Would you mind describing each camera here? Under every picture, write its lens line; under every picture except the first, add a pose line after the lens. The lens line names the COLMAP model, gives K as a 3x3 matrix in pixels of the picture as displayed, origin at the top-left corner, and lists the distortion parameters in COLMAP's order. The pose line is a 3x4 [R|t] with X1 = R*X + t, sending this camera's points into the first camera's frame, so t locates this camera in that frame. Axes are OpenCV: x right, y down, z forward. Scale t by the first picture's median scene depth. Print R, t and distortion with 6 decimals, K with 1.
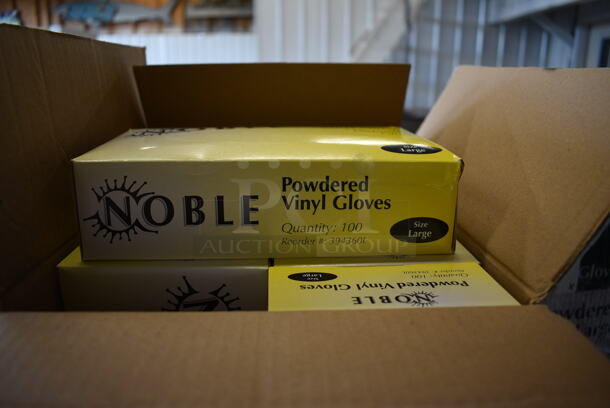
lens RADIAL K [[469.5, 0, 305.0], [0, 469.5, 204.0], [0, 0, 1]] dist [-0.102308, 0.003341]
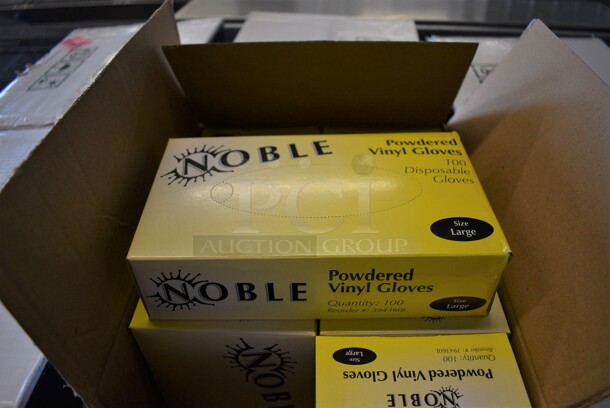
lens RADIAL K [[469.5, 0, 305.0], [0, 469.5, 204.0], [0, 0, 1]] dist [-0.102308, 0.003341]
pose [[0.996233, 0.031840, -0.080658, -0.023096], [0.005403, 0.905550, 0.424205, -0.620839], [0.086546, -0.423043, 0.901967, 0.128816]]
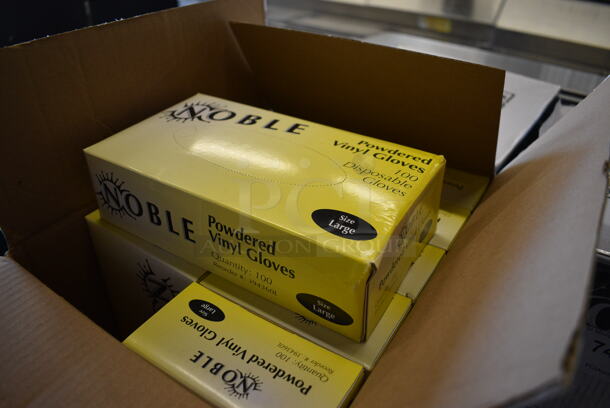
lens RADIAL K [[469.5, 0, 305.0], [0, 469.5, 204.0], [0, 0, 1]] dist [-0.102308, 0.003341]
pose [[0.807507, 0.332160, -0.487444, 0.632128], [-0.169340, 0.922134, 0.347839, -0.481464], [0.565027, -0.198339, 0.800878, 0.278808]]
